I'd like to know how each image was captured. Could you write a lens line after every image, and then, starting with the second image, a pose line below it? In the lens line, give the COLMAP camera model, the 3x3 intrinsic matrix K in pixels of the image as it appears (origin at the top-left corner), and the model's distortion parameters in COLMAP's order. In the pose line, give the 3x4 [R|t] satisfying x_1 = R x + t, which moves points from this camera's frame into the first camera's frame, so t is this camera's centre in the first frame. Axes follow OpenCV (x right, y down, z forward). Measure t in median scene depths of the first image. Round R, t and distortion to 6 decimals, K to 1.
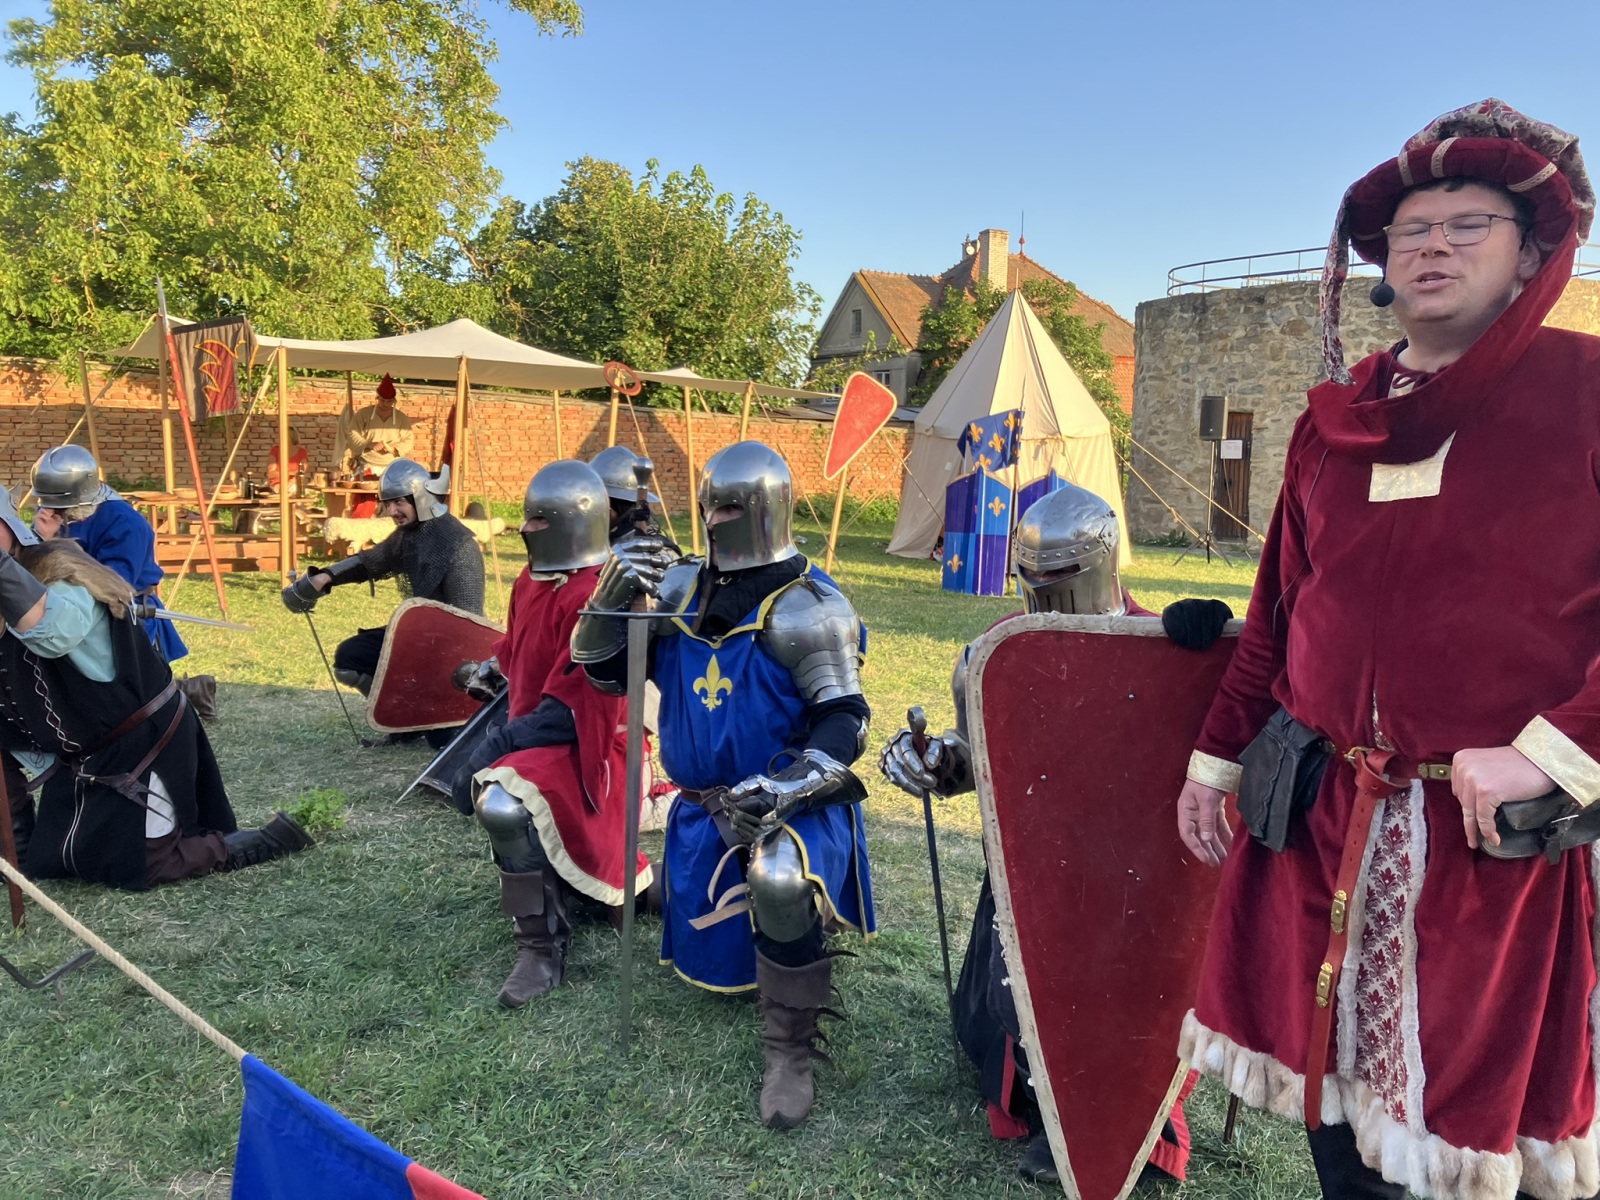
lens RADIAL K [[1288.8, 0, 815.7], [0, 1288.8, 596.0], [0, 0, 1]] dist [-0.000391, -0.009479]
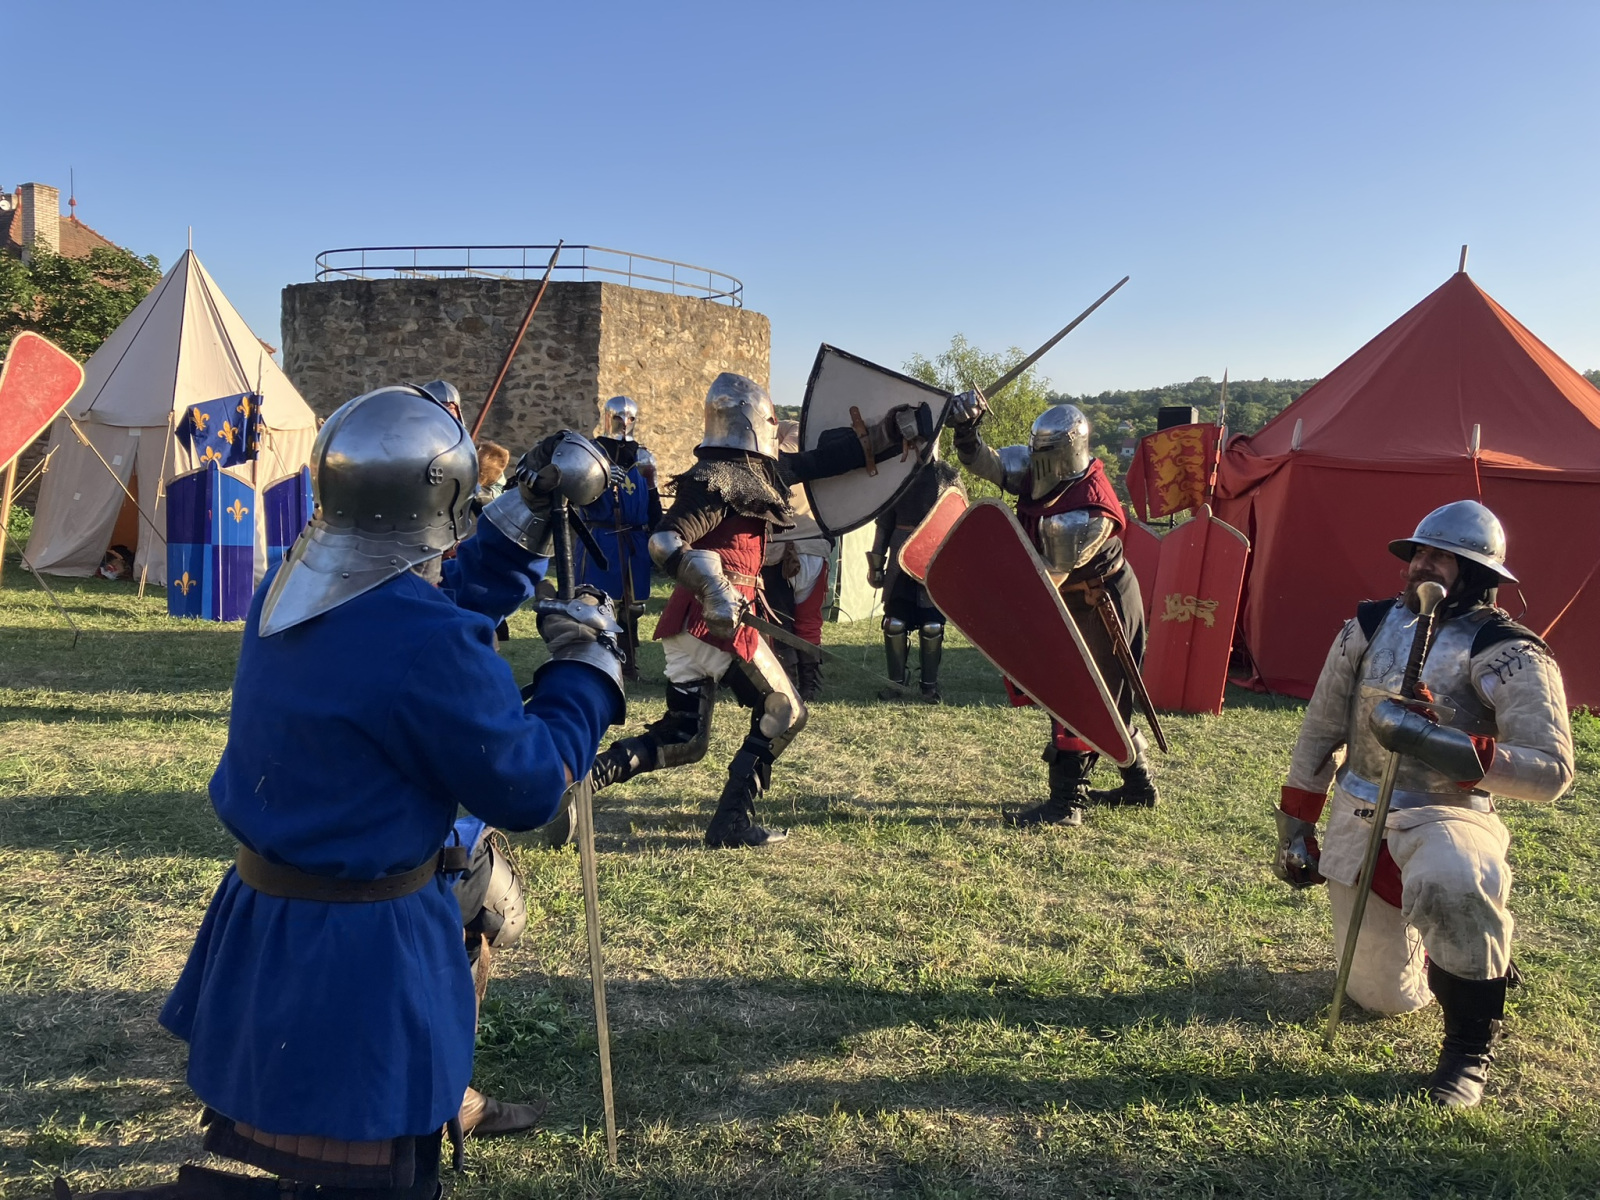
lens RADIAL K [[1288.8, 0, 800.3], [0, 1288.8, 585.5], [0, 0, 1]] dist [-0.000391, -0.009479]
pose [[0.769151, -0.045726, 0.637429, -0.067150], [0.052110, 0.998603, 0.008756, -0.007087], [-0.636939, 0.026482, 0.770459, 0.094452]]
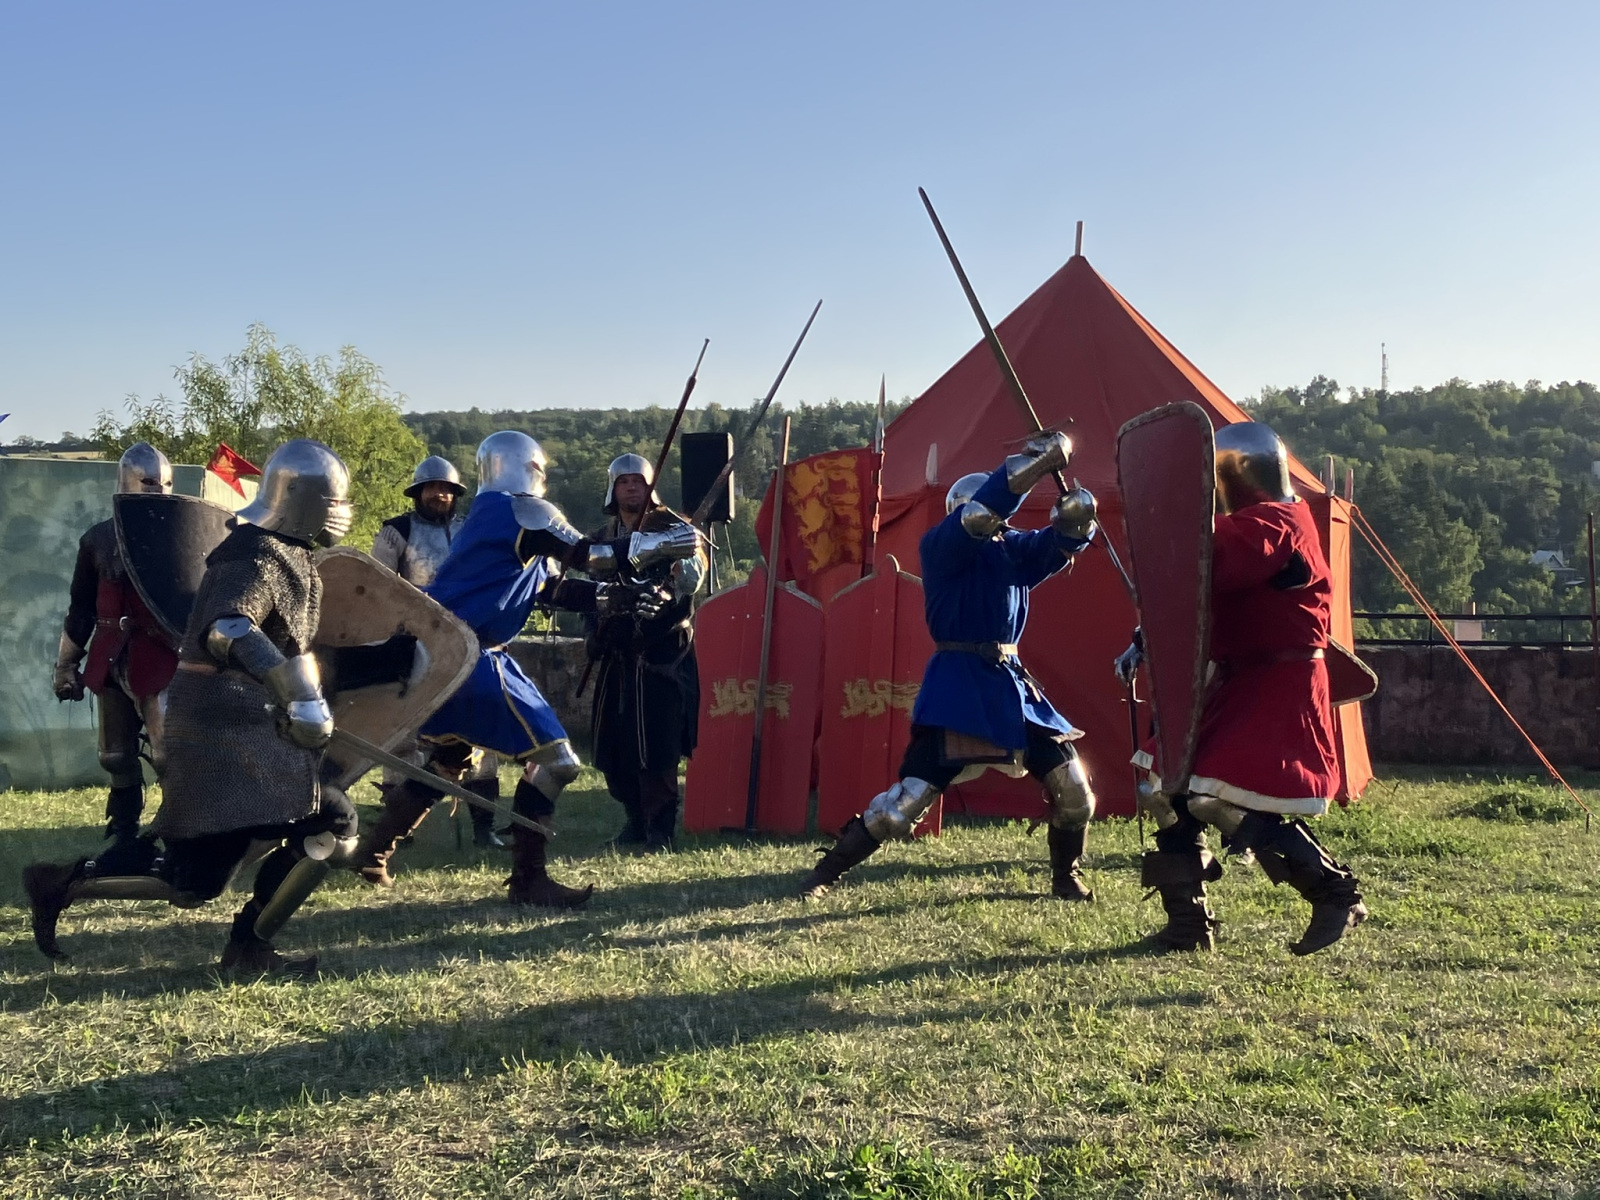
lens RADIAL K [[2128.3, 0, 797.6], [0, 2128.3, 593.4], [0, 0, 1]] dist [0.053063, 0.000000]
pose [[0.374177, -0.022754, 0.927078, -0.176621], [0.113841, 0.993265, -0.021569, -0.005490], [-0.920343, 0.113610, 0.374247, 0.159762]]
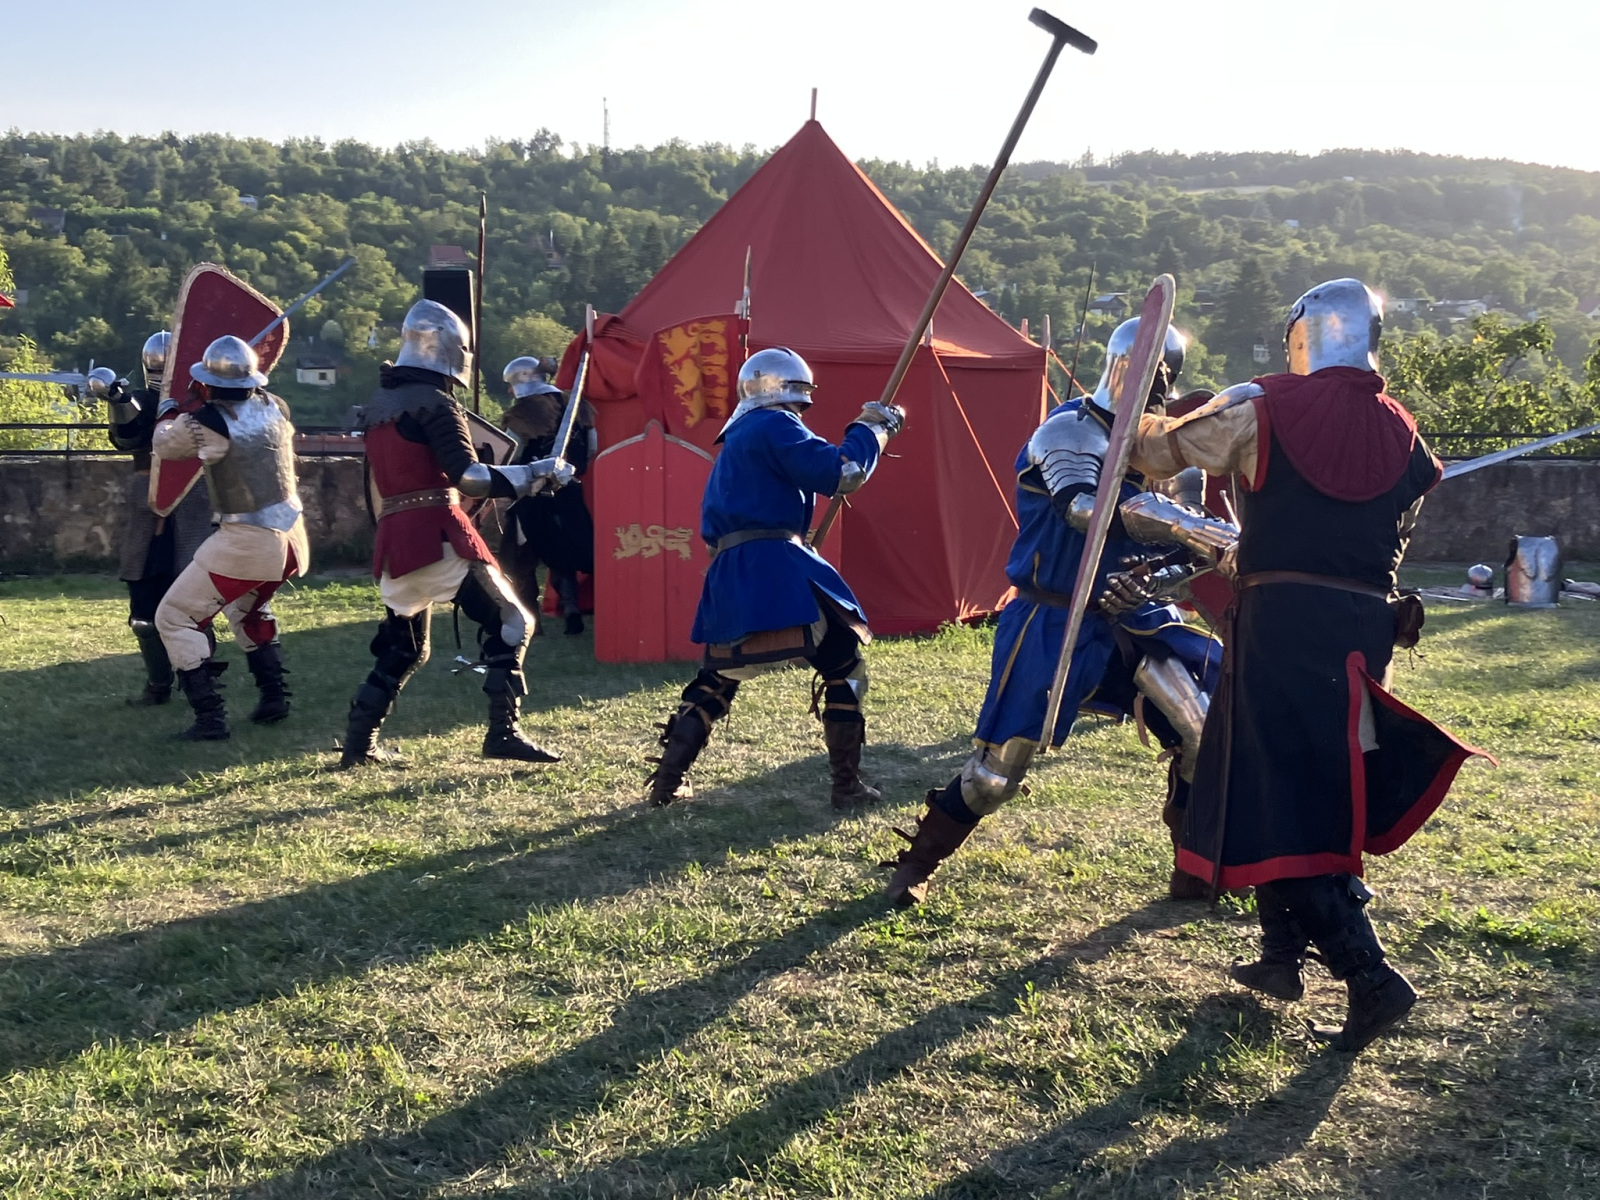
lens RADIAL K [[2217.7, 0, 786.7], [0, 2217.7, 601.6], [0, 0, 1]] dist [0.017502, 0.000000]
pose [[0.029767, -0.132651, 0.990716, -0.292786], [0.102363, 0.986348, 0.128991, -0.049007], [-0.994302, 0.097573, 0.042939, 0.301458]]
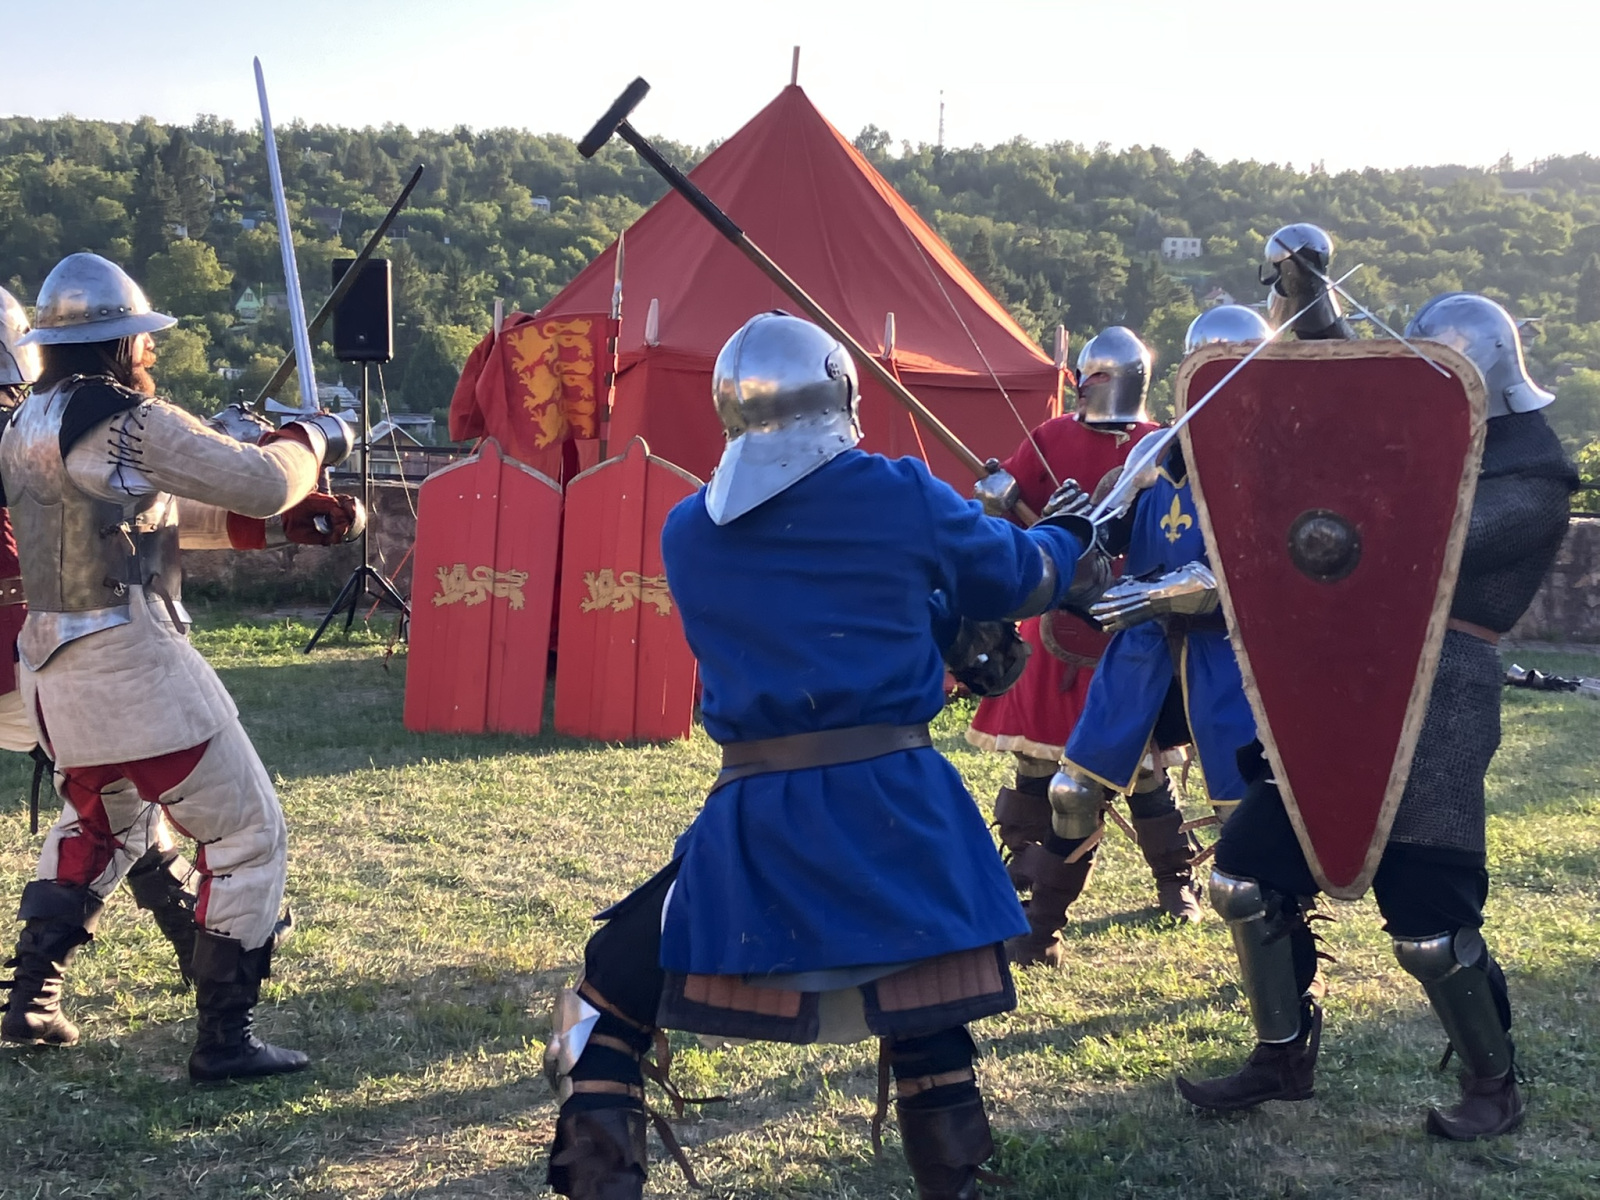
lens RADIAL K [[2504.1, 0, 753.0], [0, 2504.1, 590.5], [0, 0, 1]] dist [0.110471, 0.000000]
pose [[0.184587, -0.102033, 0.977505, -0.233867], [0.083146, 0.992652, 0.087914, -0.034712], [-0.979293, 0.065048, 0.191714, 0.198354]]
